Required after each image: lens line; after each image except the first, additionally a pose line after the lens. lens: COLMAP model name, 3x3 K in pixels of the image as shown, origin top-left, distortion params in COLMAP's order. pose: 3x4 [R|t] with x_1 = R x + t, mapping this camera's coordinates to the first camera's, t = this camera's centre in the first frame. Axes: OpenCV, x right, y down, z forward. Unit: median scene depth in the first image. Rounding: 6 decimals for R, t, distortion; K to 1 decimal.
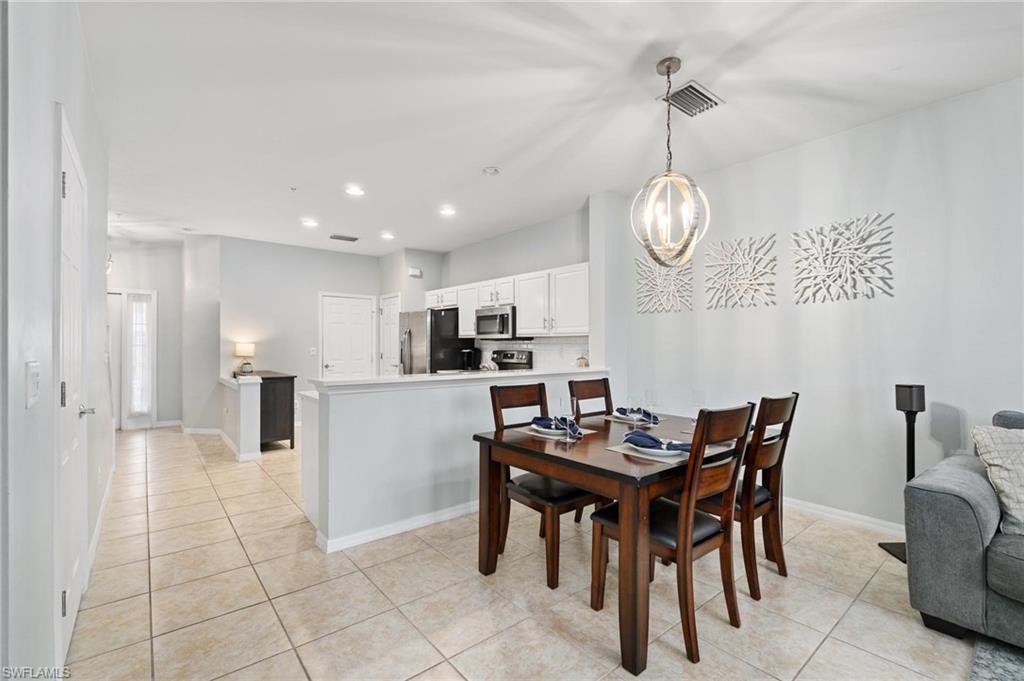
lens RADIAL K [[445.1, 0, 501.7], [0, 445.1, 345.4], [0, 0, 1]] dist [-0.007717, 0.002060]
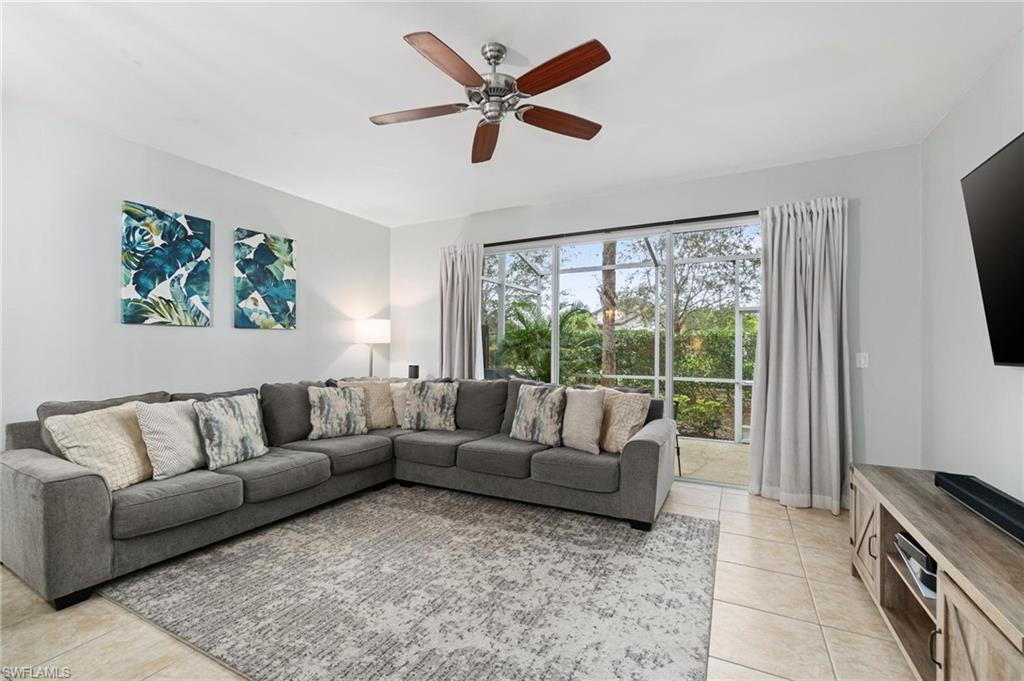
lens RADIAL K [[445.1, 0, 508.1], [0, 445.1, 338.2], [0, 0, 1]] dist [-0.007717, 0.002060]
pose [[-0.401341, 0.017760, 0.915756, -0.157223], [-0.002640, 0.999785, -0.020547, 0.002097], [-0.915925, -0.010664, -0.401208, 0.158501]]
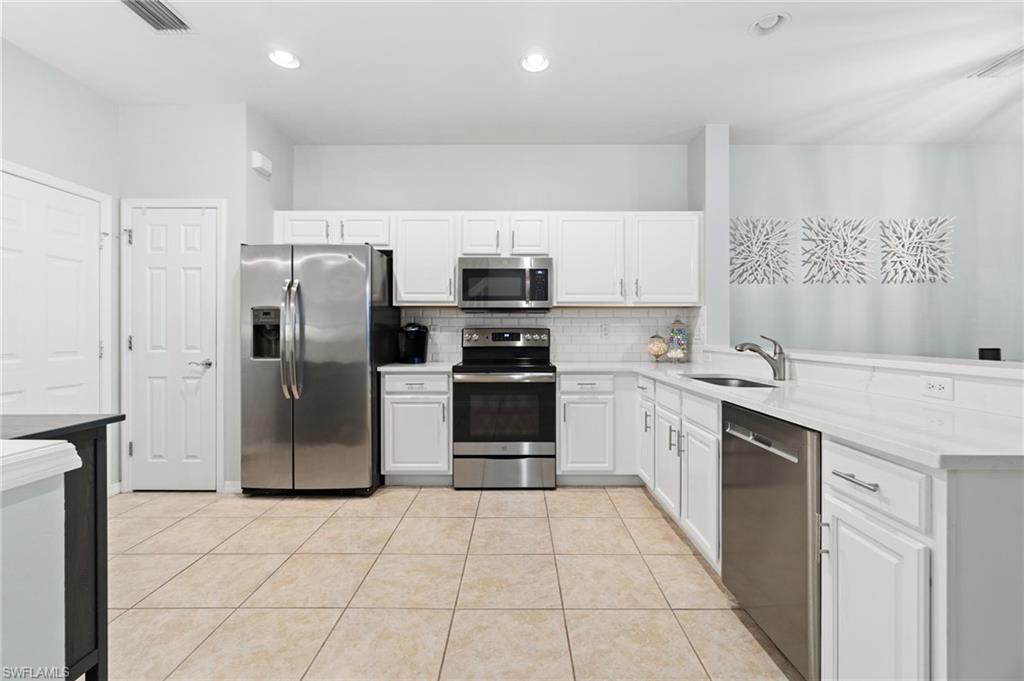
lens RADIAL K [[445.1, 0, 515.5], [0, 445.1, 336.9], [0, 0, 1]] dist [-0.007717, 0.002060]
pose [[0.624362, -0.008553, 0.781089, -0.497522], [0.002373, 0.999956, 0.009052, 0.019571], [-0.781132, -0.003798, 0.624354, 0.619615]]
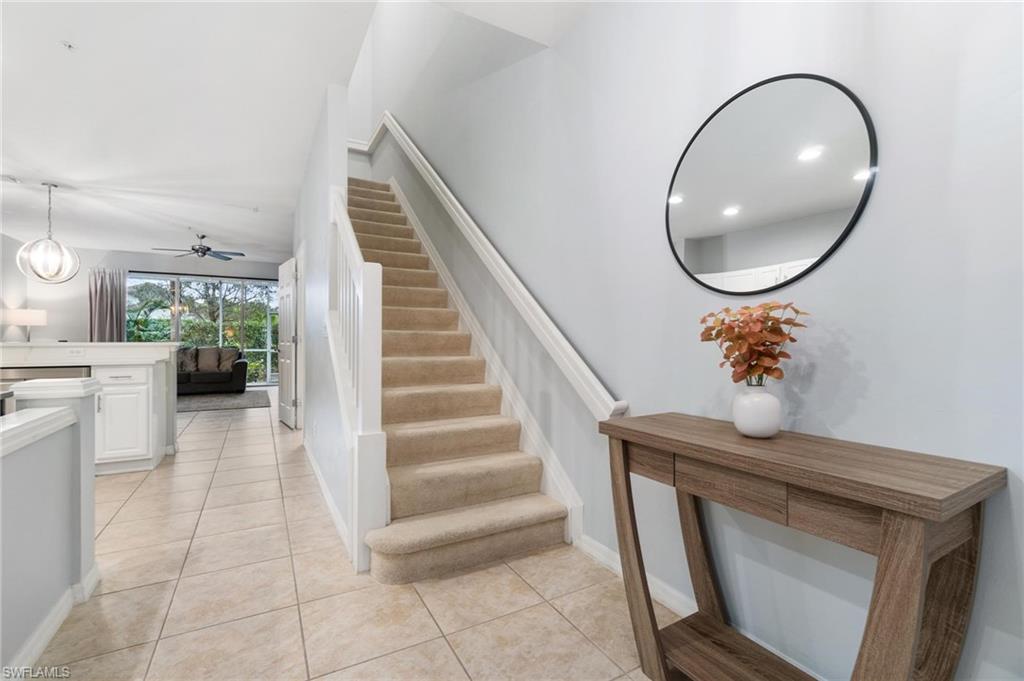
lens RADIAL K [[445.1, 0, 515.8], [0, 445.1, 336.0], [0, 0, 1]] dist [-0.007717, 0.002060]
pose [[-0.988714, -0.013262, 0.149226, -0.902148], [-0.015861, 0.999742, -0.016241, 0.029800], [-0.148972, -0.018424, -0.988670, 1.172977]]
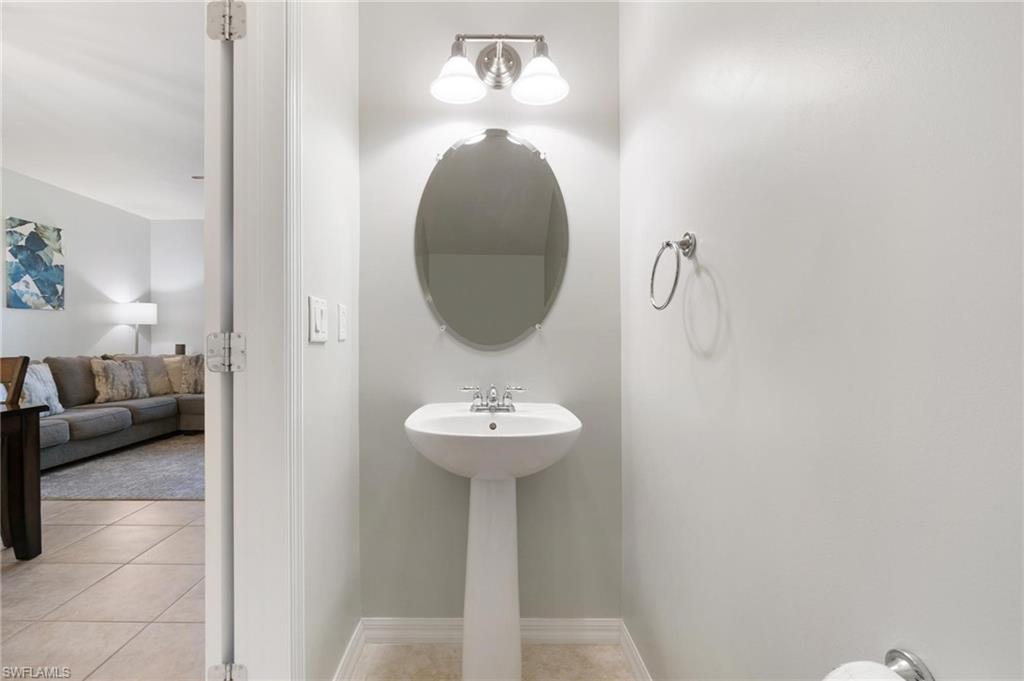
lens RADIAL K [[455.1, 0, 480.6], [0, 455.1, 333.7], [0, 0, 1]] dist [-0.008607, -0.000083]
pose [[-0.780337, 0.004422, 0.625344, -0.484418], [-0.000883, 0.999966, -0.008173, 0.024229], [-0.625359, -0.006930, -0.780306, 0.373414]]
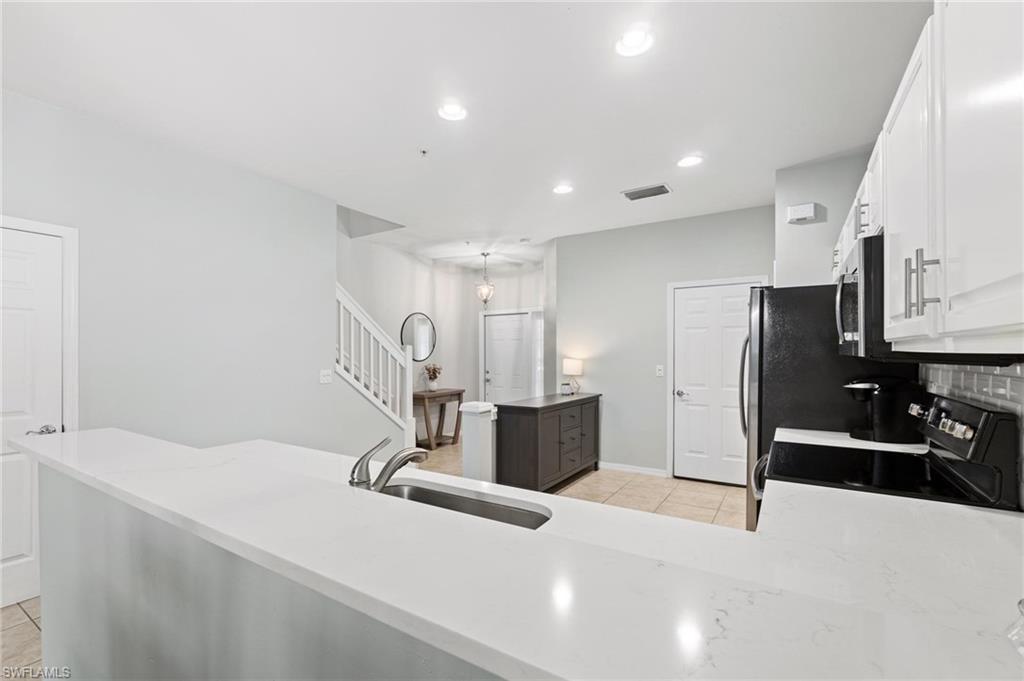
lens RADIAL K [[445.1, 0, 506.7], [0, 445.1, 350.3], [0, 0, 1]] dist [-0.007717, 0.002060]
pose [[0.300959, -0.007015, -0.953611, 0.203821], [0.001825, 0.999975, -0.006781, -0.017398], [0.953635, 0.000300, 0.300964, 0.696077]]
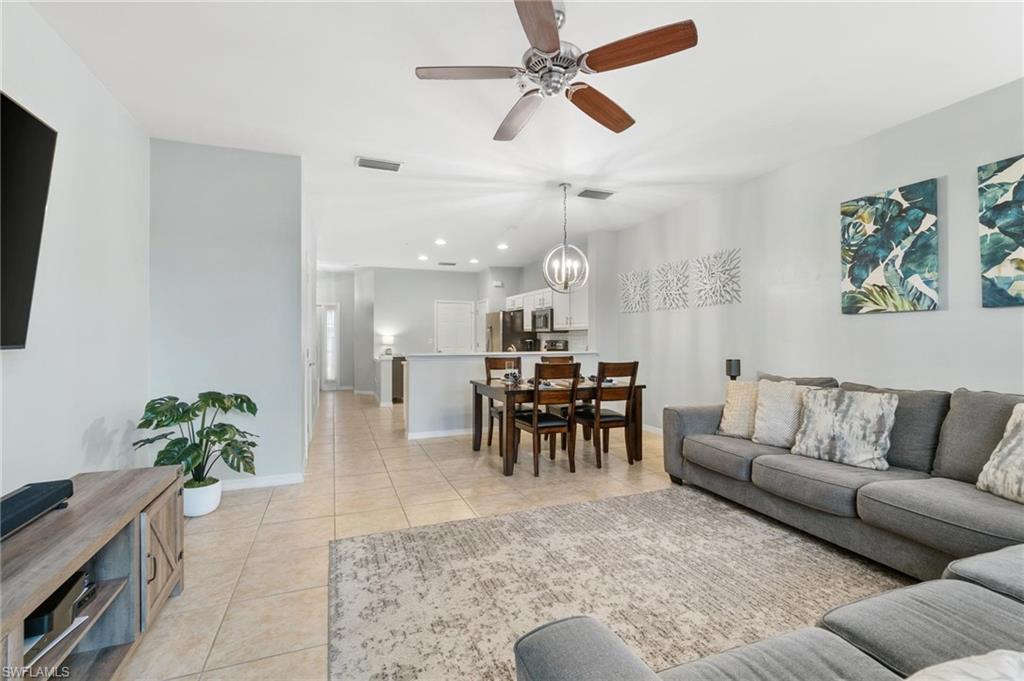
lens RADIAL K [[445.1, 0, 501.3], [0, 445.1, 335.3], [0, 0, 1]] dist [-0.007717, 0.002060]
pose [[0.949753, -0.005098, -0.312958, 0.307350], [0.003220, 0.999974, -0.006517, 0.004858], [0.312983, 0.005182, 0.949744, -0.377693]]
